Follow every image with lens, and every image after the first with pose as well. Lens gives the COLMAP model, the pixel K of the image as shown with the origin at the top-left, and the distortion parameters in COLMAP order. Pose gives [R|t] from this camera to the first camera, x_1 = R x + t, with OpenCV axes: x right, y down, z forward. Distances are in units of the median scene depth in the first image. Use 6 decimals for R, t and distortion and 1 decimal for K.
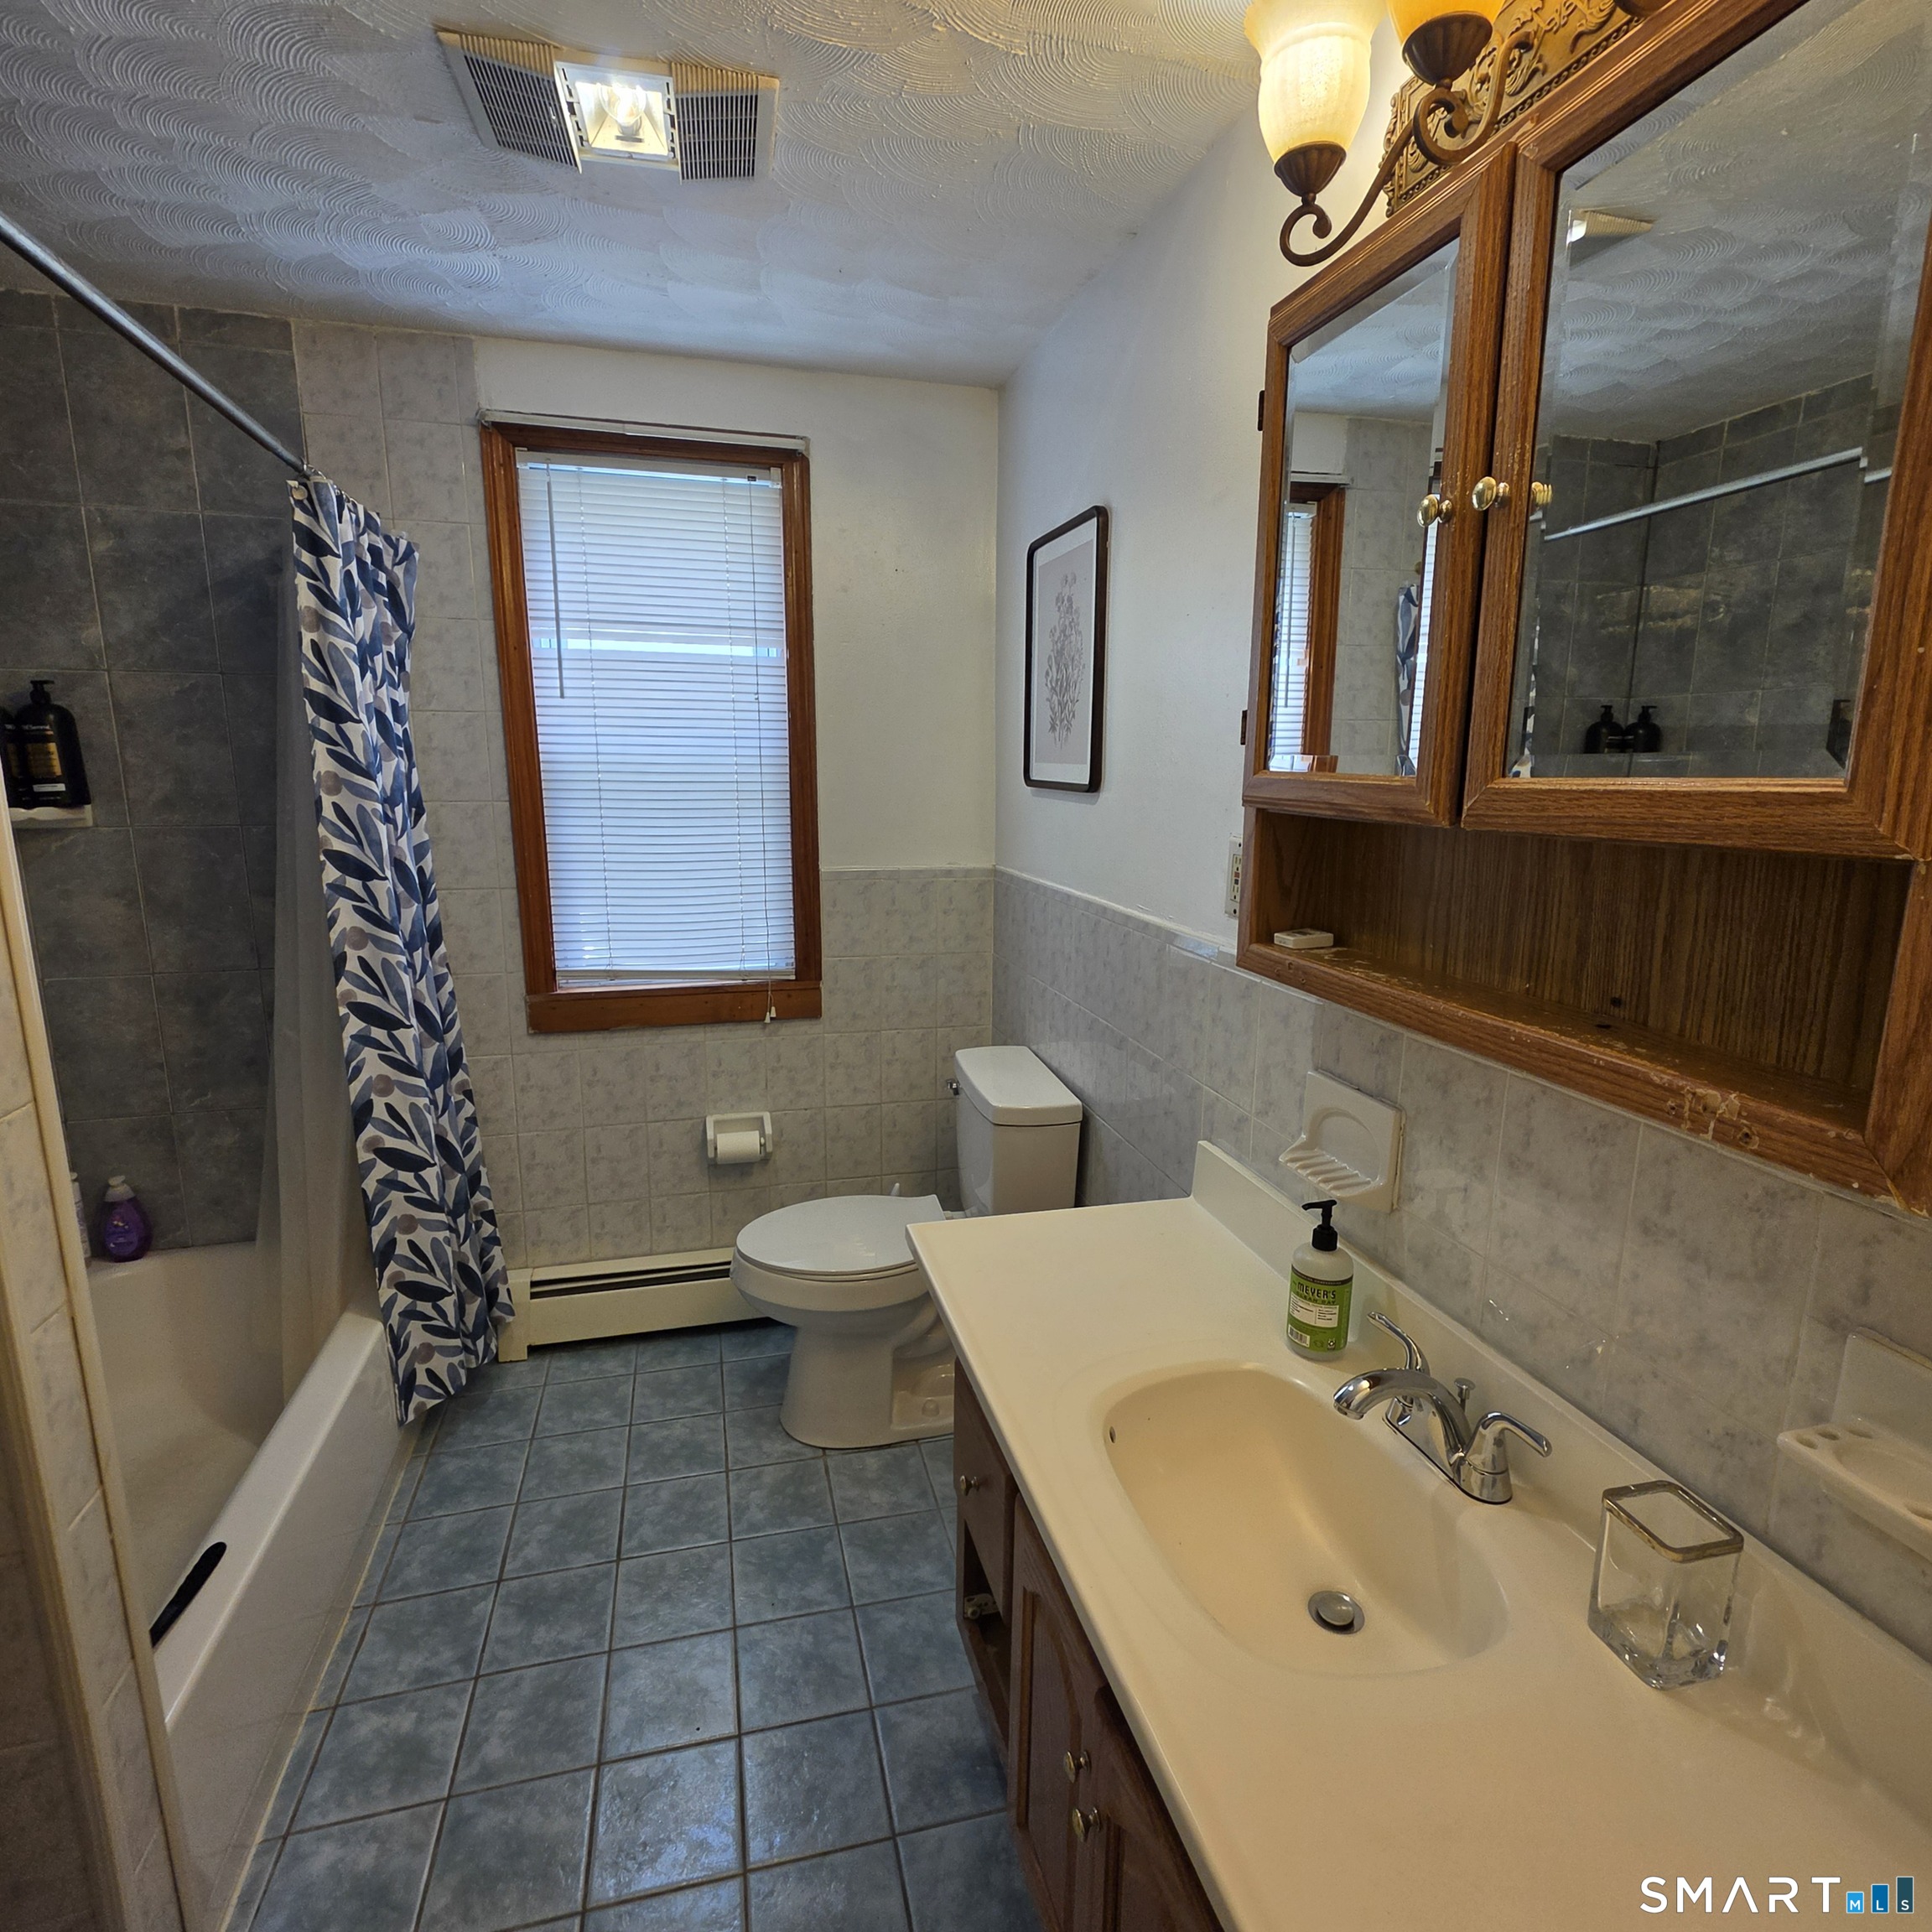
lens RADIAL K [[1049.0, 0, 972.3], [0, 1049.0, 966.3], [0, 0, 1]] dist [0.001656, 0.000522]
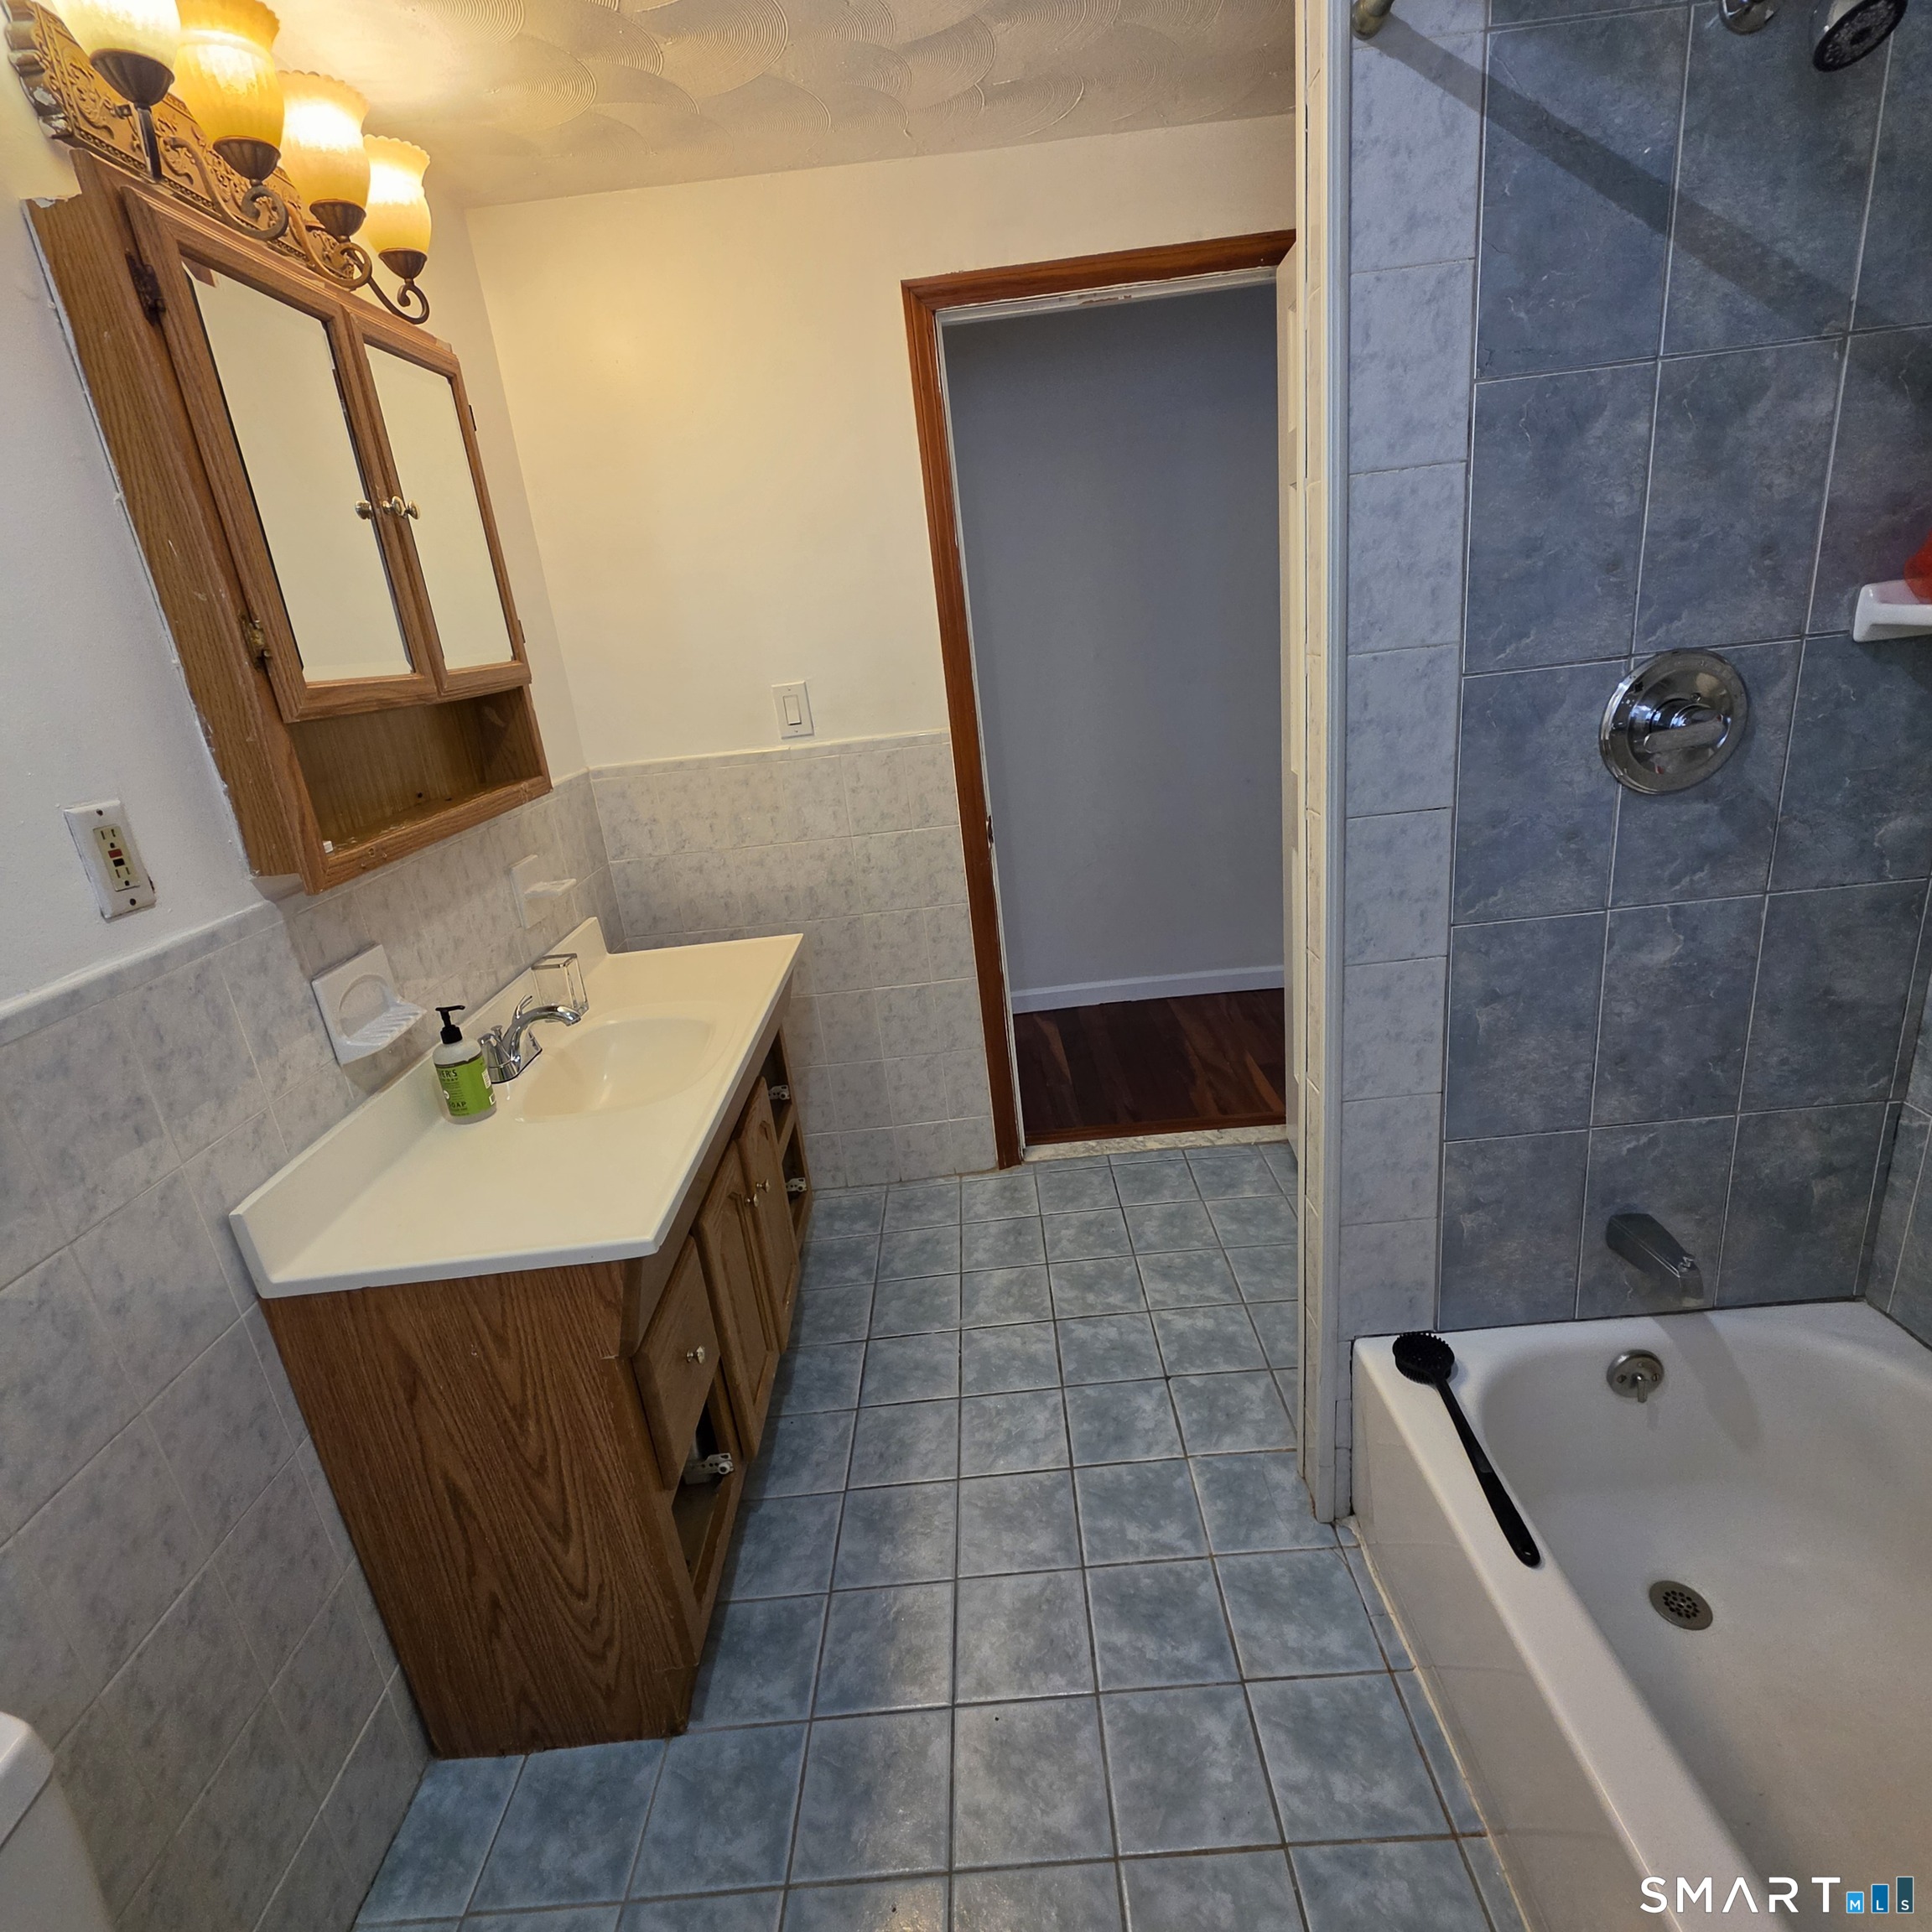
lens RADIAL K [[1049.0, 0, 972.3], [0, 1049.0, 966.3], [0, 0, 1]] dist [0.001656, 0.000522]
pose [[-0.964260, 0.010828, 0.264737, -0.498001], [0.142633, 0.863247, 0.484211, -0.277555], [-0.223290, 0.504666, -0.833939, 1.463136]]
